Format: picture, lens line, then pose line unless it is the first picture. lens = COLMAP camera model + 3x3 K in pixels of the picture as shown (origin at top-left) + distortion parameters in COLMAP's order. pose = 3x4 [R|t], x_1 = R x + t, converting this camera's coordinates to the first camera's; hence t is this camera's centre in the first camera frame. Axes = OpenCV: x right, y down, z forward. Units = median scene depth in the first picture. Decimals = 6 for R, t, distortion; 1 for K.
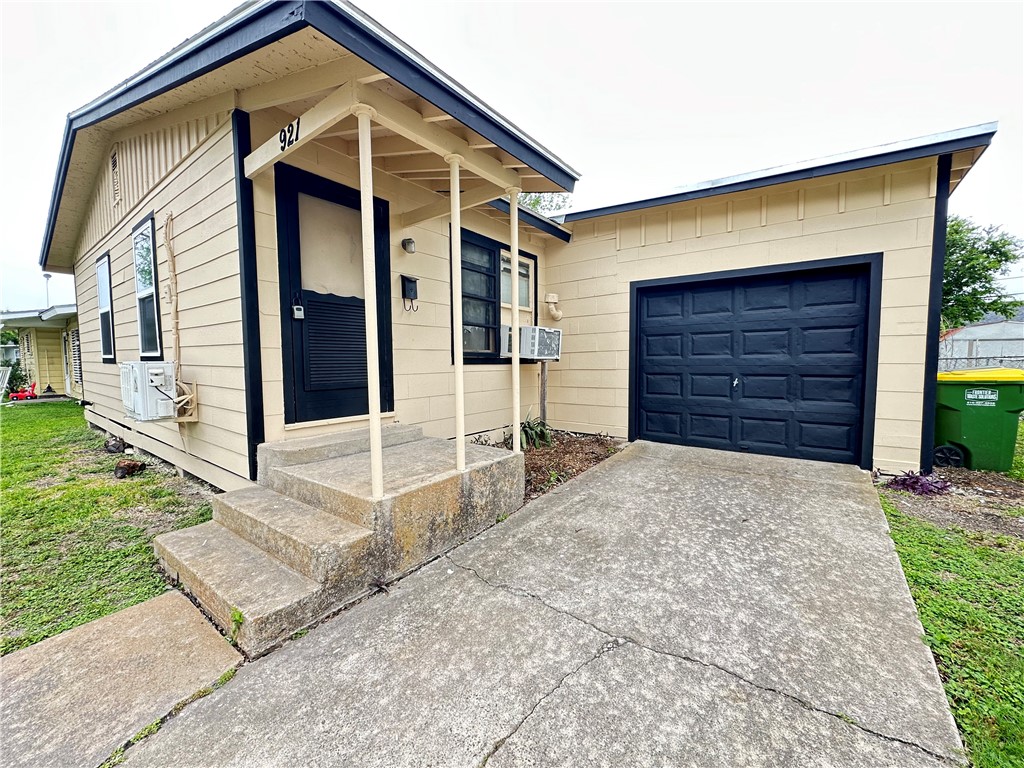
lens RADIAL K [[408.2, 0, 511.0], [0, 408.2, 383.6], [0, 0, 1]] dist [-0.004530, 0.000357]
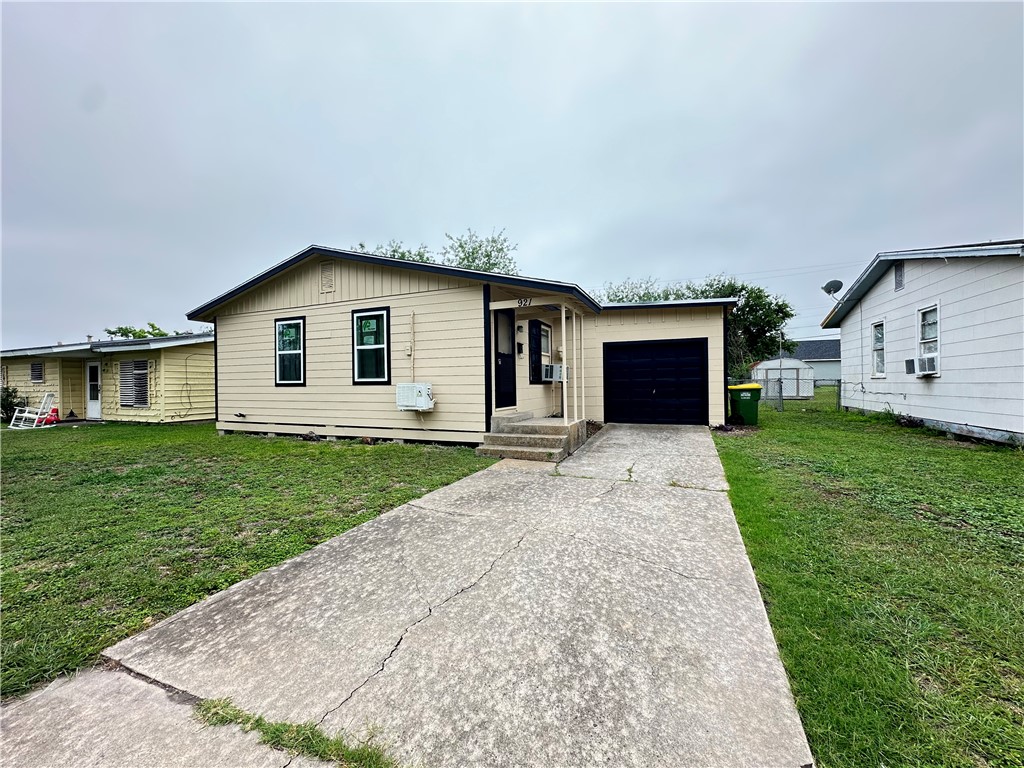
lens RADIAL K [[408.2, 0, 514.6], [0, 408.2, 384.6], [0, 0, 1]] dist [-0.004530, 0.000357]
pose [[0.967707, -0.008992, 0.251918, -0.629336], [0.023942, 0.998124, -0.056342, 0.056770], [-0.250939, 0.060554, 0.966107, -0.800937]]
